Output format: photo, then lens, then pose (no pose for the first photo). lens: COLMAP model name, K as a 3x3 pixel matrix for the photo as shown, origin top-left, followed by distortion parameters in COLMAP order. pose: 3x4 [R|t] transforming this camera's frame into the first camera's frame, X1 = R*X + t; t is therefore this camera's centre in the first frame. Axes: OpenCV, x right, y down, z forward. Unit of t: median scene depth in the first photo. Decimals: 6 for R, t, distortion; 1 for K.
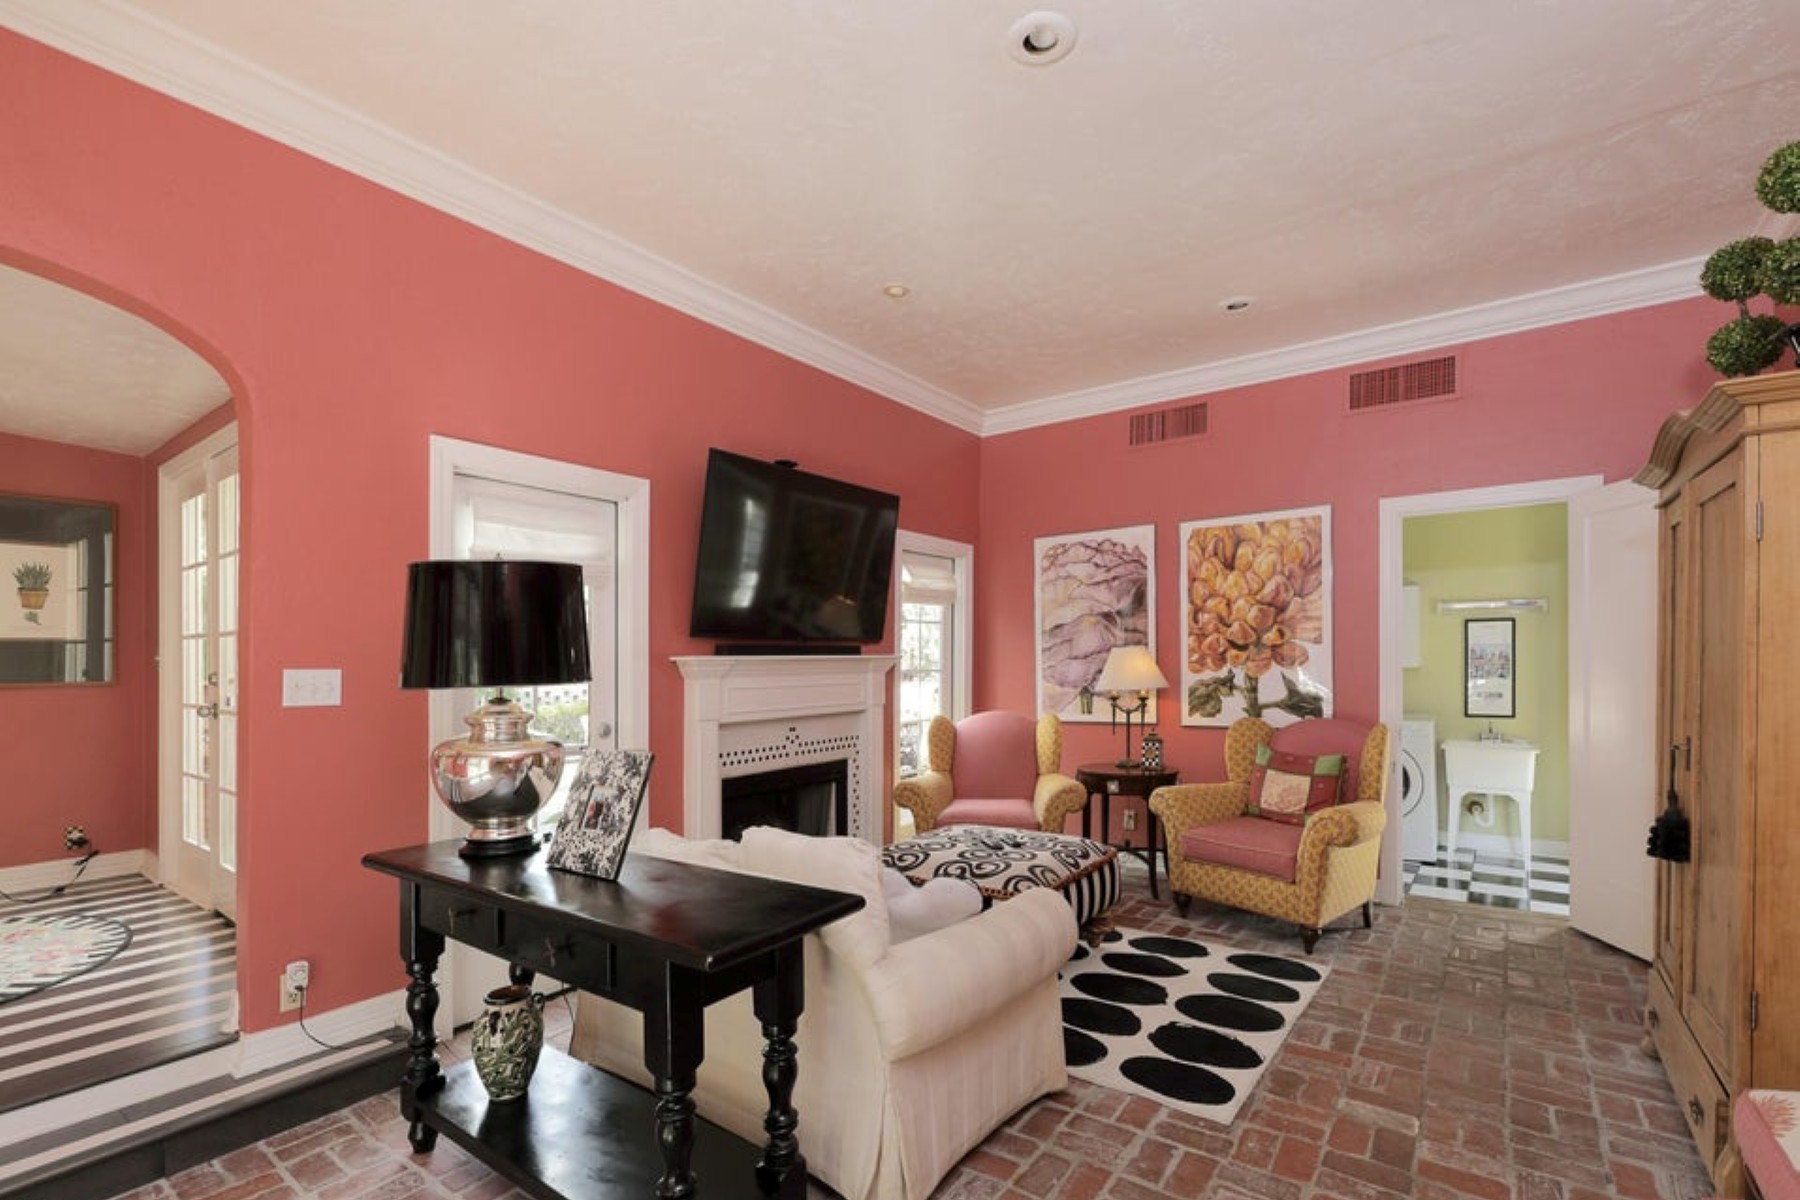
lens RADIAL K [[815.0, 0, 903.2], [0, 815.0, 664.2], [0, 0, 1]] dist [0.000531, -0.000043]
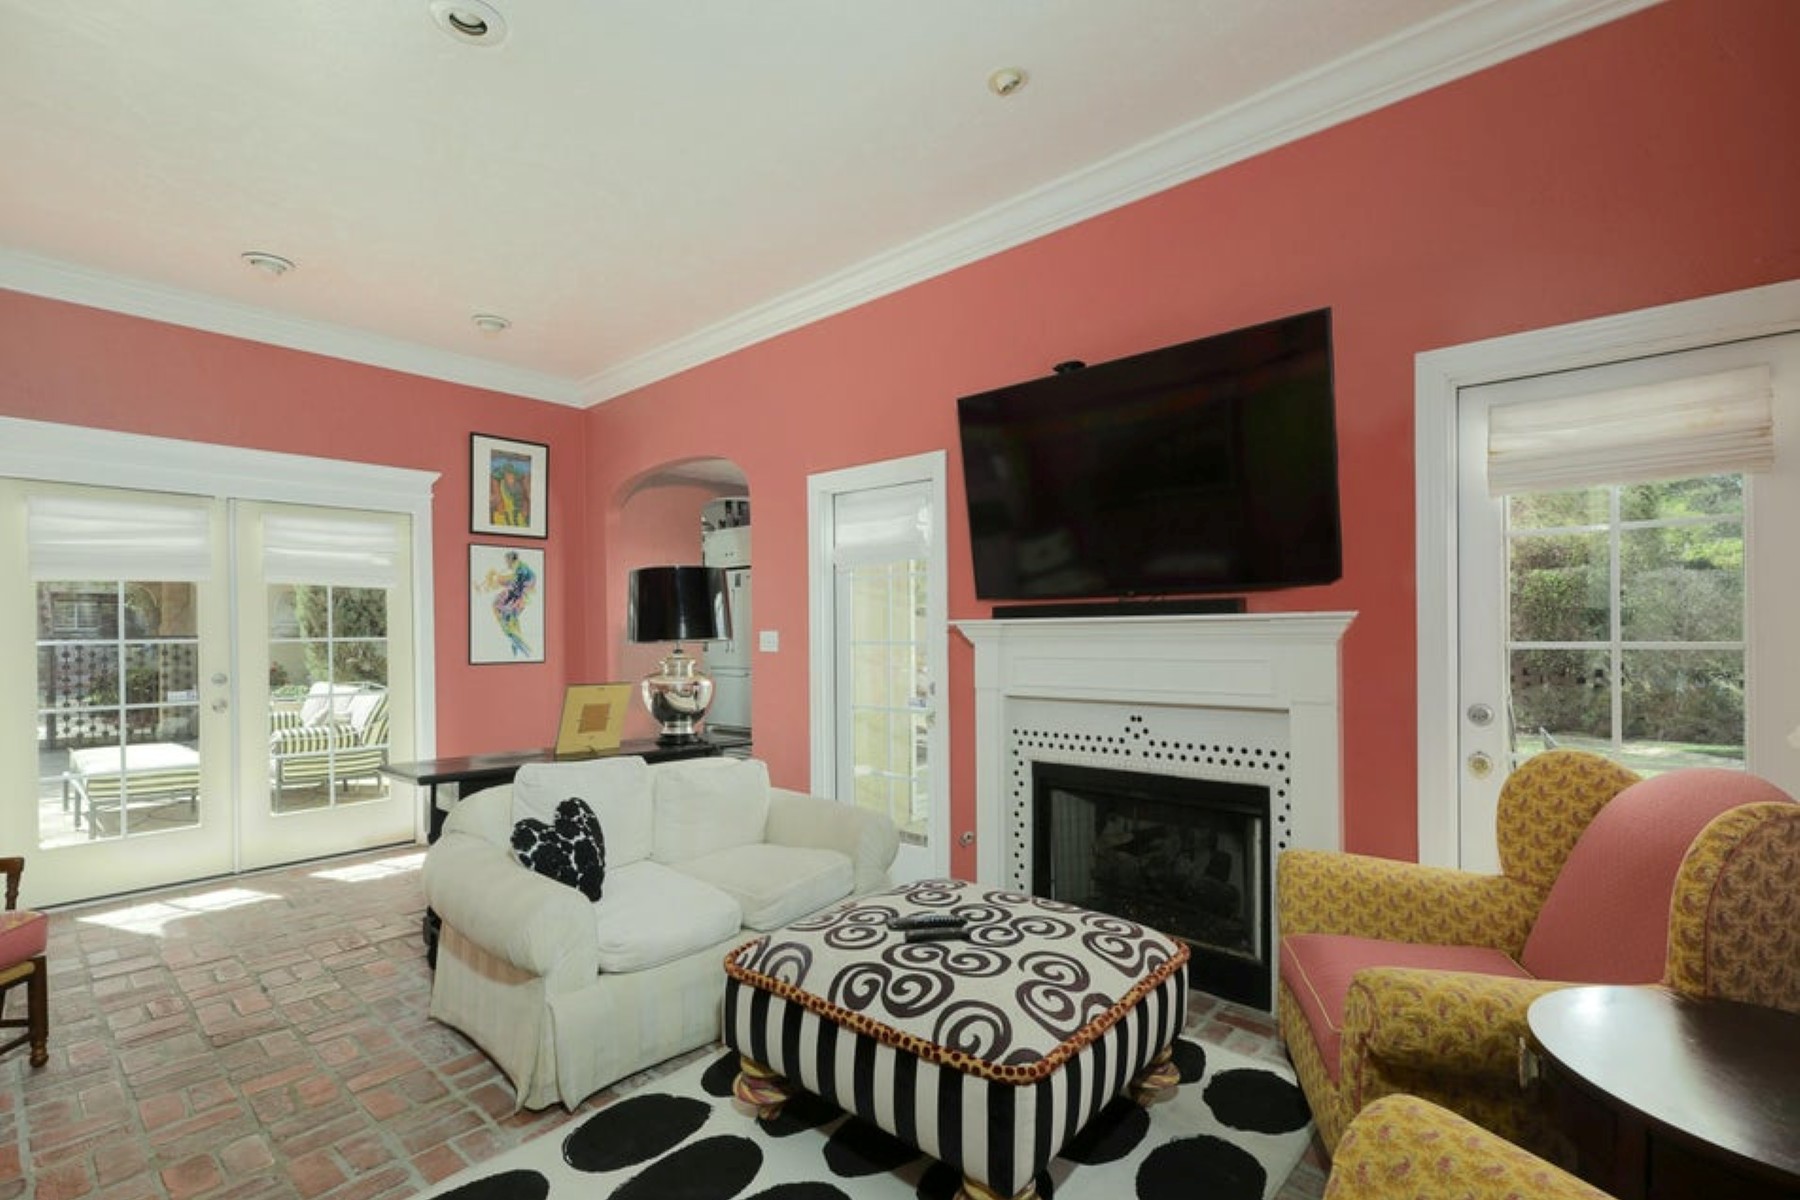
lens RADIAL K [[815.0, 0, 907.8], [0, 815.0, 631.4], [0, 0, 1]] dist [0.000531, -0.000043]
pose [[-0.103299, 0.007159, -0.994625, 0.611105], [0.004202, 0.999968, 0.006761, -0.002825], [0.994641, -0.003481, -0.103326, 0.893245]]
